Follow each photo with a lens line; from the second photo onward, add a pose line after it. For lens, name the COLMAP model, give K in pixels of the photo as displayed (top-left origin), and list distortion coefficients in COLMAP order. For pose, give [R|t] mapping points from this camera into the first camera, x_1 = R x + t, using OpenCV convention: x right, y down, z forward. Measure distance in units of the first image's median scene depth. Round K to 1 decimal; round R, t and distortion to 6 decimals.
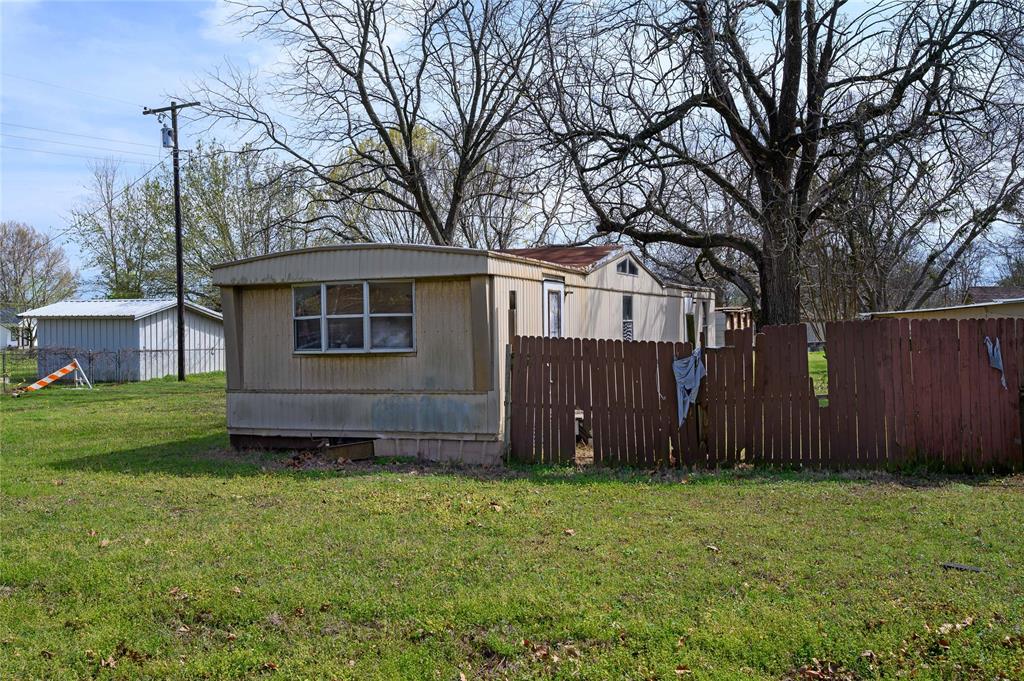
lens RADIAL K [[953.3, 0, 512.0], [0, 953.3, 340.5], [0, 0, 1]] dist [-0.010115, -0.000289]
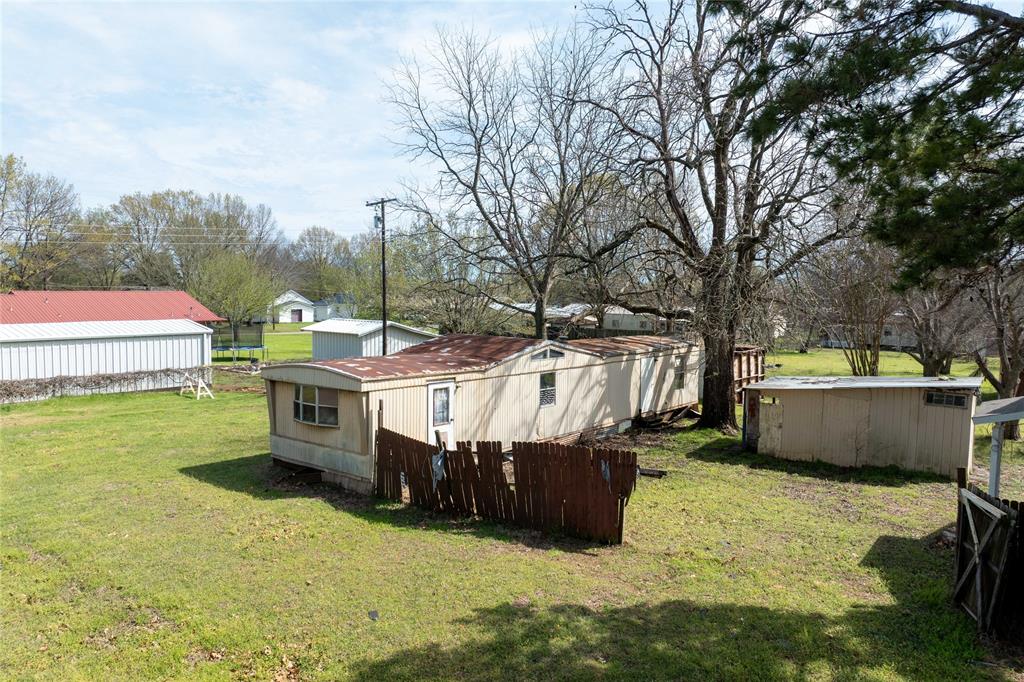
lens RADIAL K [[730.6, 0, 512.0], [0, 730.6, 341.0], [0, 0, 1]] dist [0.001227, 0.006463]
pose [[0.941530, 0.043886, -0.334059, 0.647138], [-0.024505, 0.997774, 0.062013, -0.239630], [0.336037, -0.050201, 0.940510, -0.189418]]
